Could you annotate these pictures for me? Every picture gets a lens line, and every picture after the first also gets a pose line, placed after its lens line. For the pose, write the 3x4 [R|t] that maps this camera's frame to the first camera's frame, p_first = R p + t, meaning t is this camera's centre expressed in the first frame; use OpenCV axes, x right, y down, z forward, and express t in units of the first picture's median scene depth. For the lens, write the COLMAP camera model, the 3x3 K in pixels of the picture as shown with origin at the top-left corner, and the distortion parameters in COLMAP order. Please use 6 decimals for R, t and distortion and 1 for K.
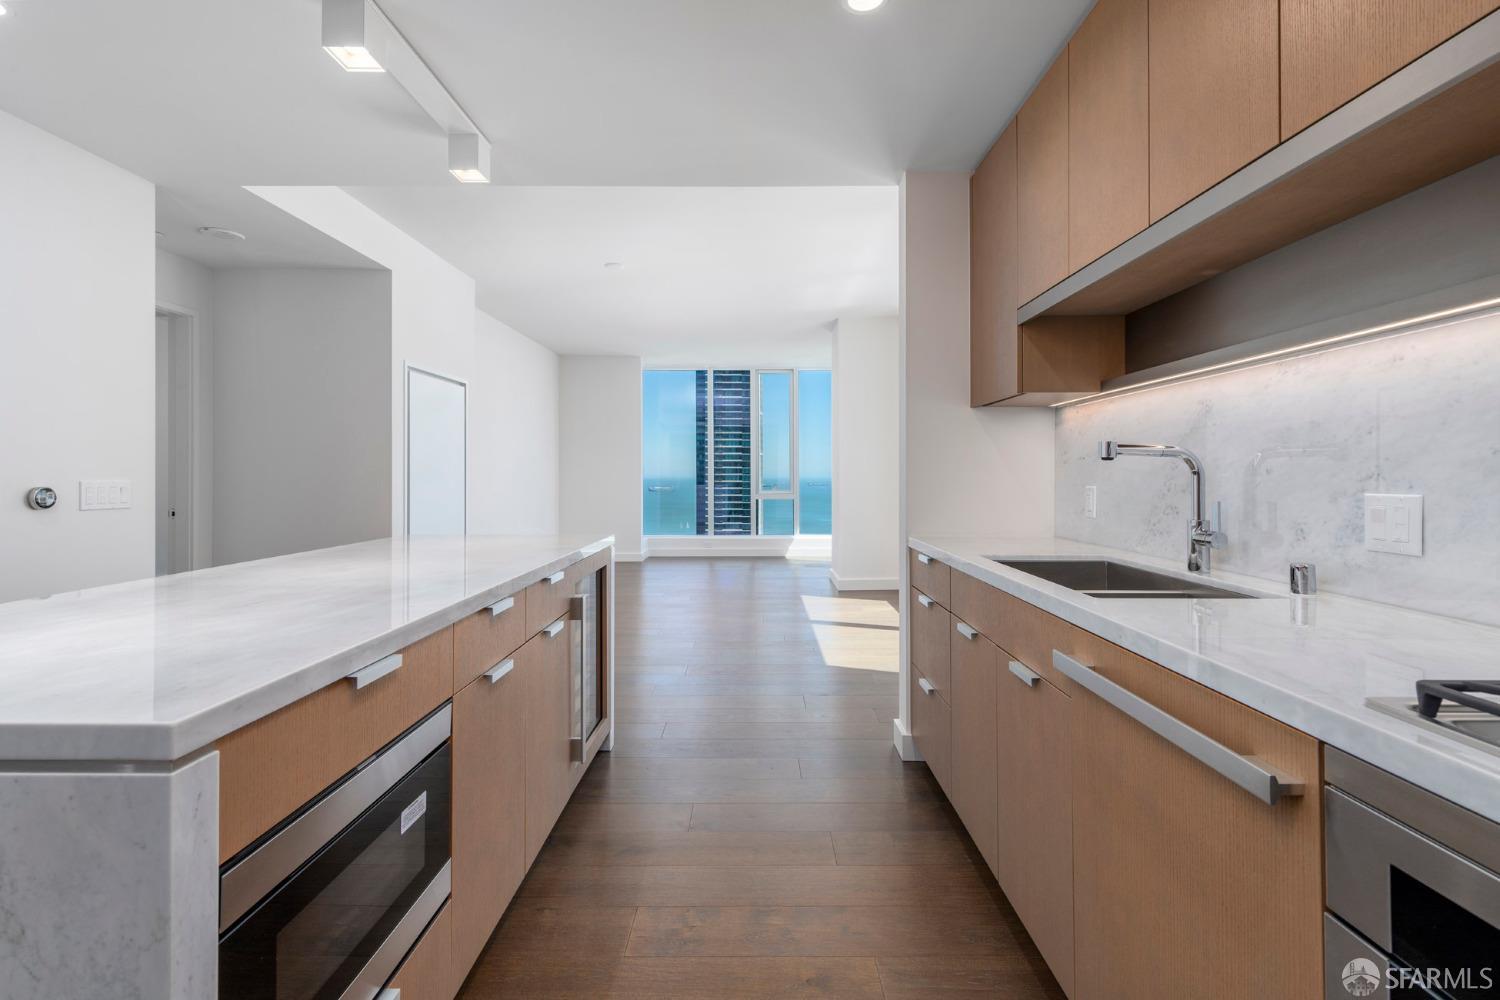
lens RADIAL K [[676.1, 0, 739.4], [0, 676.1, 474.3], [0, 0, 1]] dist [0.000105, 0.000094]
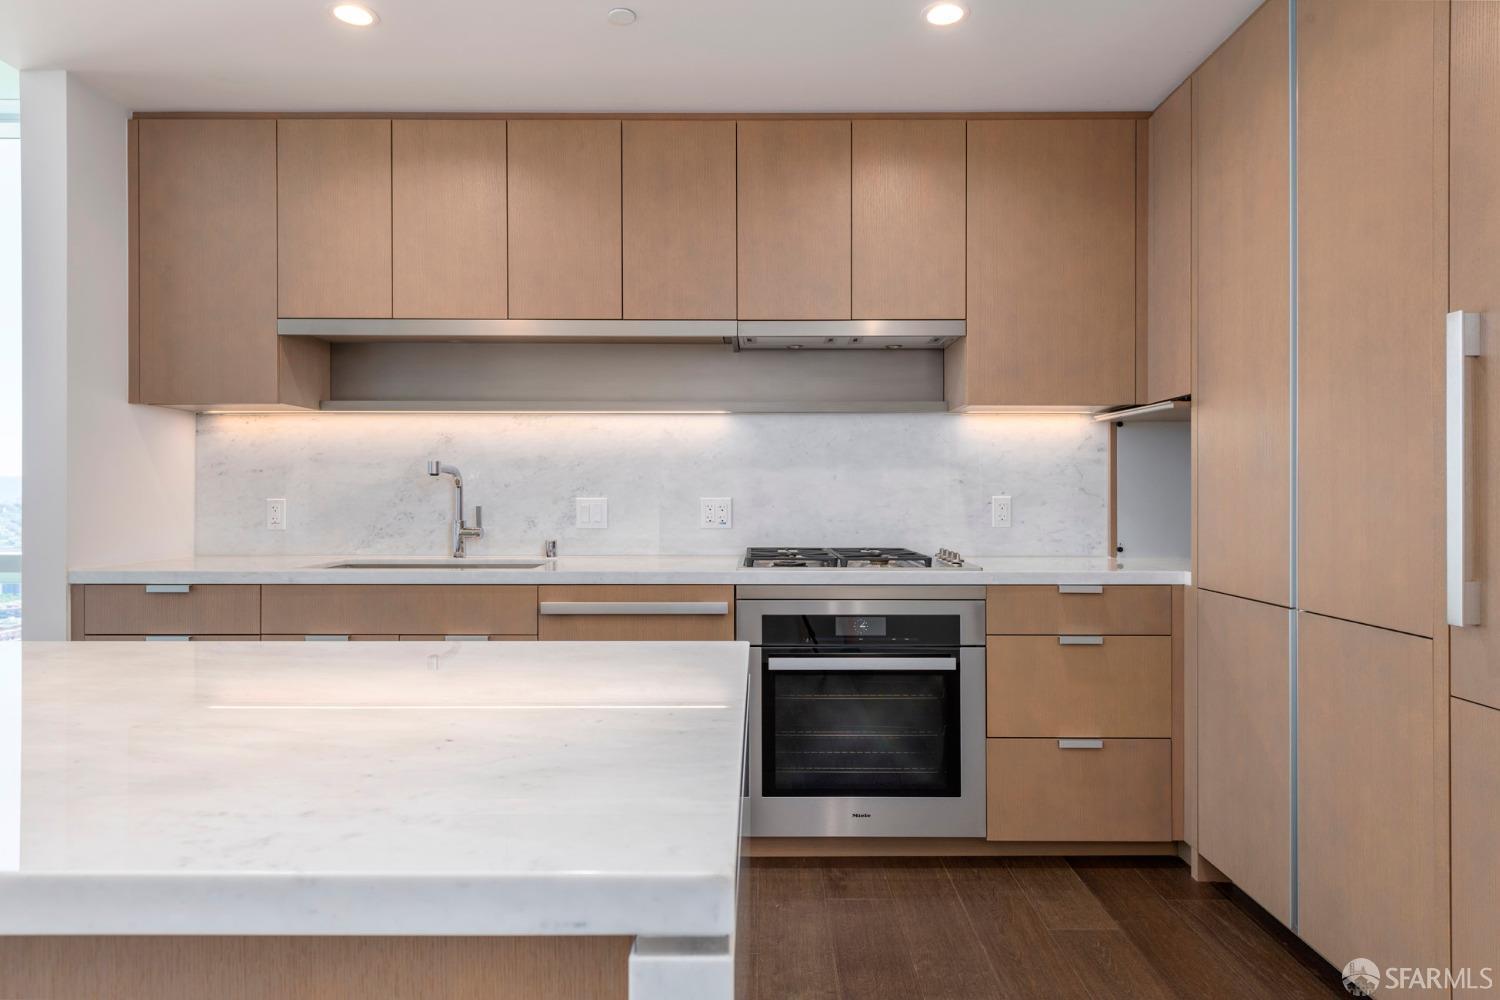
lens RADIAL K [[888.7, 0, 758.5], [0, 888.7, 495.3], [0, 0, 1]] dist [0.019237, -0.007868]
pose [[-0.012308, 0.001381, 0.999923, -1.165957], [-0.001106, 0.999998, -0.001394, 0.018493], [-0.999924, -0.001123, -0.012306, 0.411134]]
